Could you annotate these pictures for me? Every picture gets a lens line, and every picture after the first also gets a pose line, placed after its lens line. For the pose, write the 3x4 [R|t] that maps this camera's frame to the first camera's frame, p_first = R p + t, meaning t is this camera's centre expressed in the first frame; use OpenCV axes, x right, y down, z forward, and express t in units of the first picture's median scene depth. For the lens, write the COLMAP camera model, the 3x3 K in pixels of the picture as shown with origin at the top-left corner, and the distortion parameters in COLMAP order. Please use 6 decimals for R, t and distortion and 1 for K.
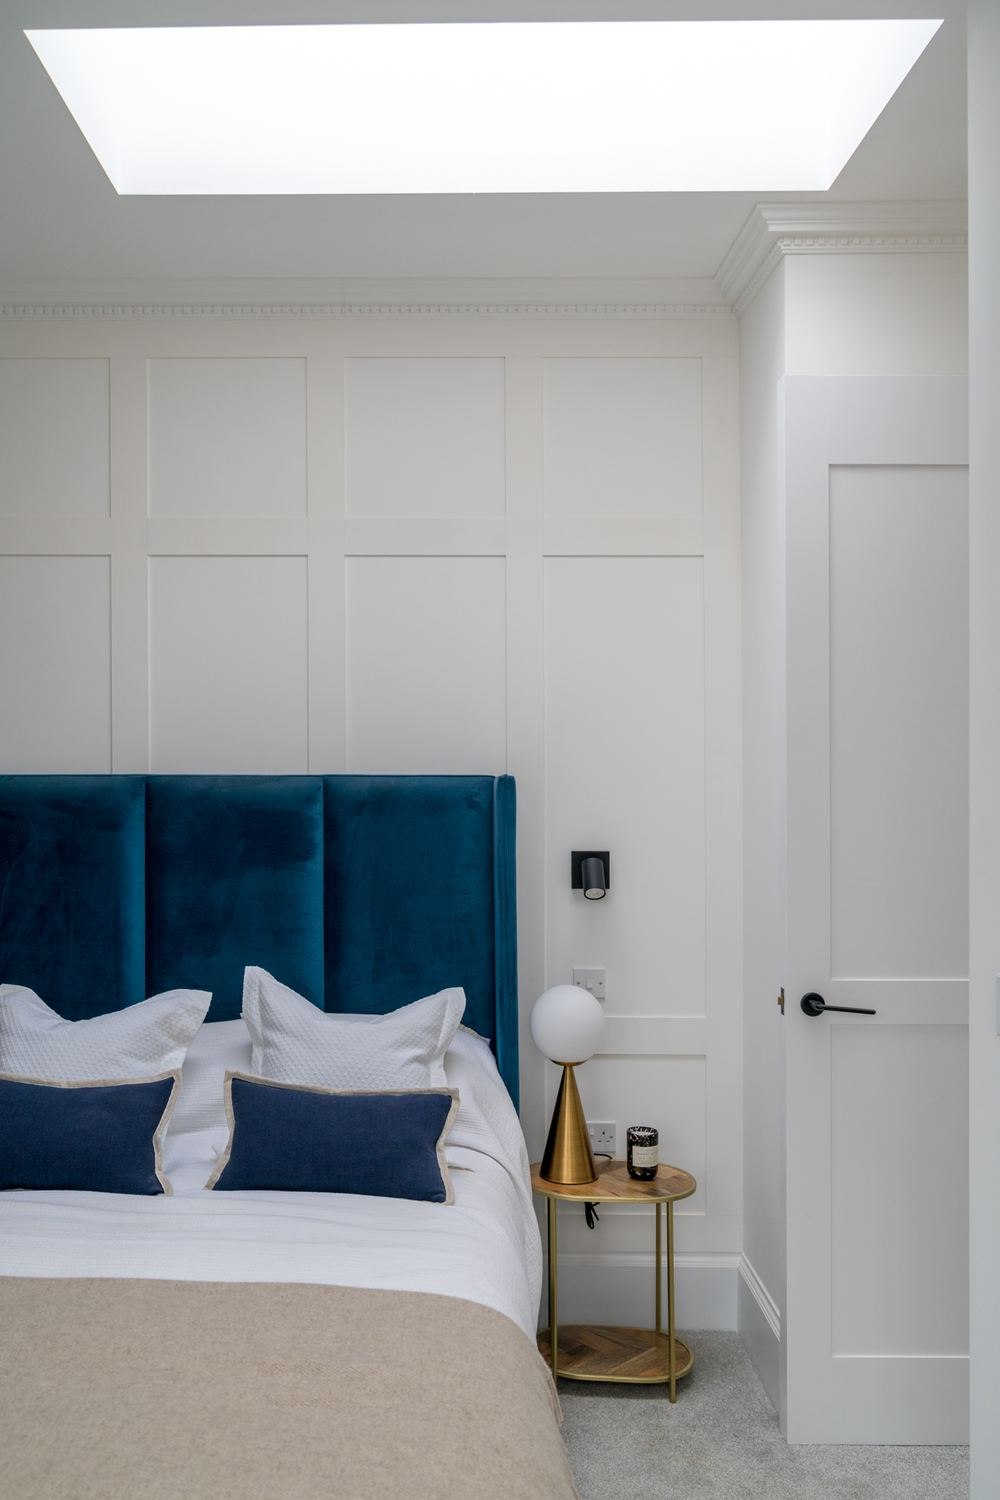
lens RADIAL K [[1164.8, 0, 500.0], [0, 1164.8, 847.3], [0, 0, 1]] dist [-0.005928, -0.005235]
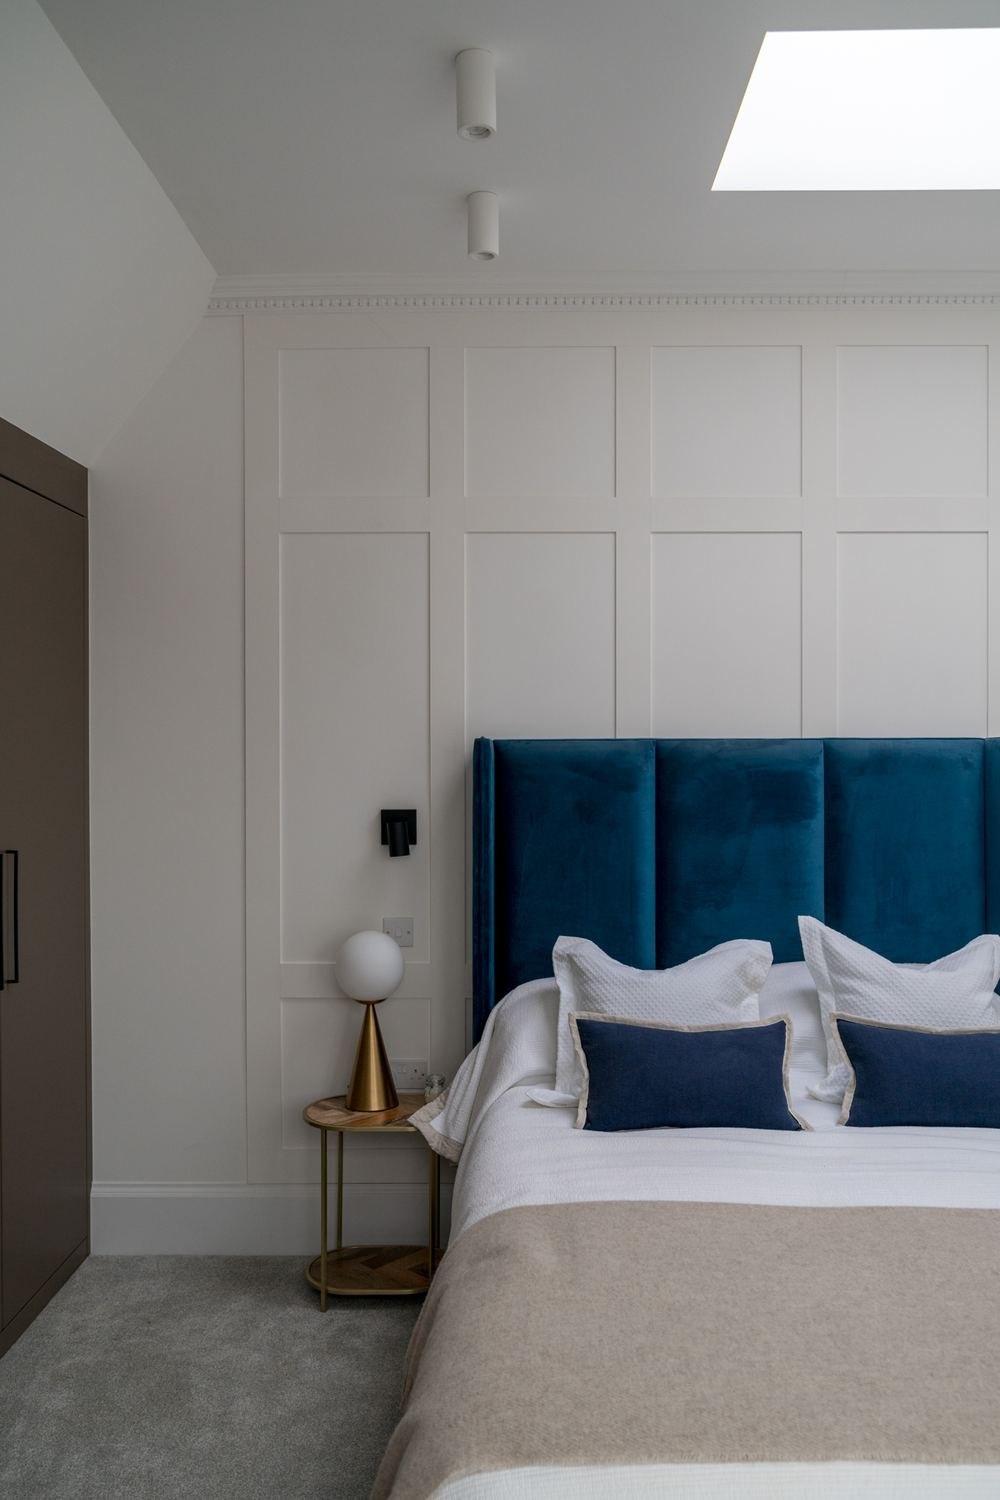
lens RADIAL K [[1100.9, 0, 500.2], [0, 1100.9, 815.1], [0, 0, 1]] dist [-0.008819, 0.000332]
pose [[0.999985, -0.005146, 0.001686, -0.451736], [0.005137, 0.999971, 0.005663, 0.001096], [-0.001715, -0.005654, 0.999983, -0.006880]]
